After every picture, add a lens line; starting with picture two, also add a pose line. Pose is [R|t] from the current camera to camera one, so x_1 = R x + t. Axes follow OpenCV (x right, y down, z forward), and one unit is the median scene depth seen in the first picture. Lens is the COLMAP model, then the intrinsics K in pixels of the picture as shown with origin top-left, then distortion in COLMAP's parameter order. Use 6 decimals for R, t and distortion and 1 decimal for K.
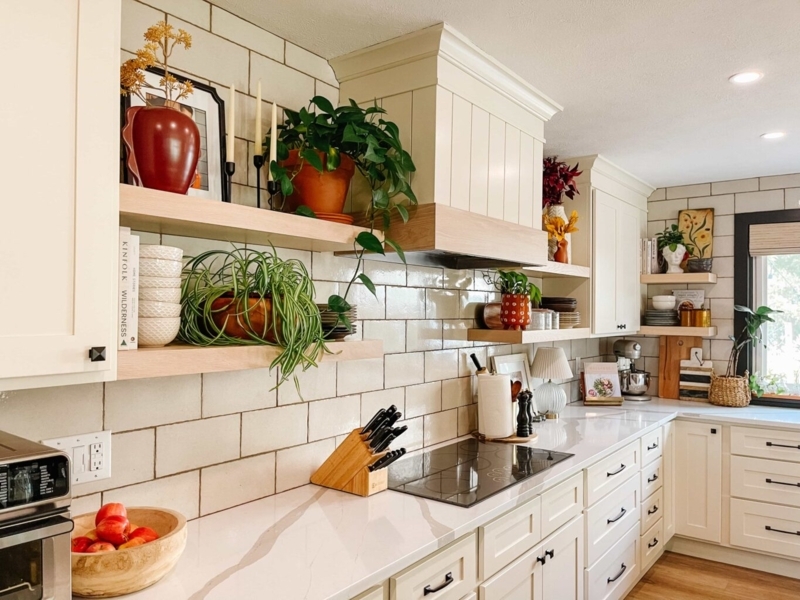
lens RADIAL K [[629.1, 0, 400.0], [0, 629.1, 300.0], [0, 0, 1]] dist [-0.005814, -0.006550]
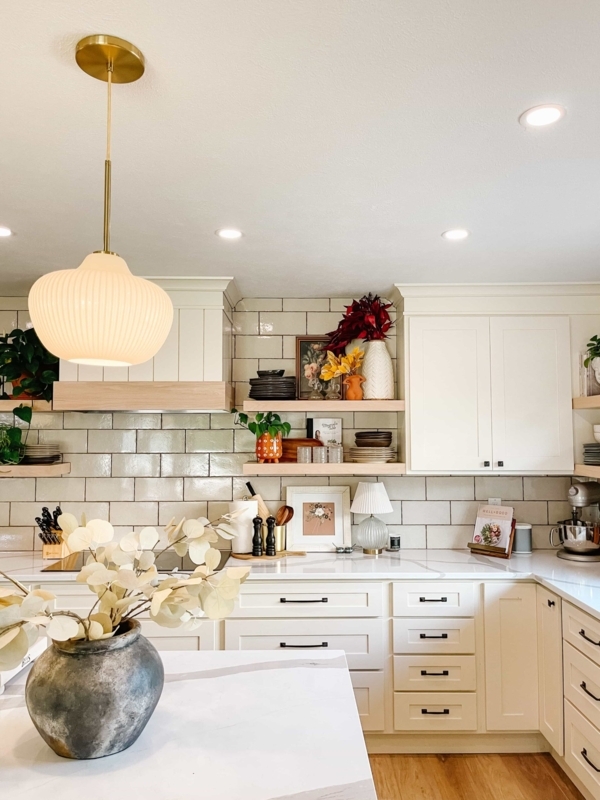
lens RADIAL K [[629.1, 0, 300.0], [0, 629.1, 400.0], [0, 0, 1]] dist [-0.005814, -0.006550]
pose [[0.591247, -0.062760, -0.804045, 0.973370], [0.021385, 0.997837, -0.062162, 0.003655], [0.806207, 0.019558, 0.591311, 0.308227]]
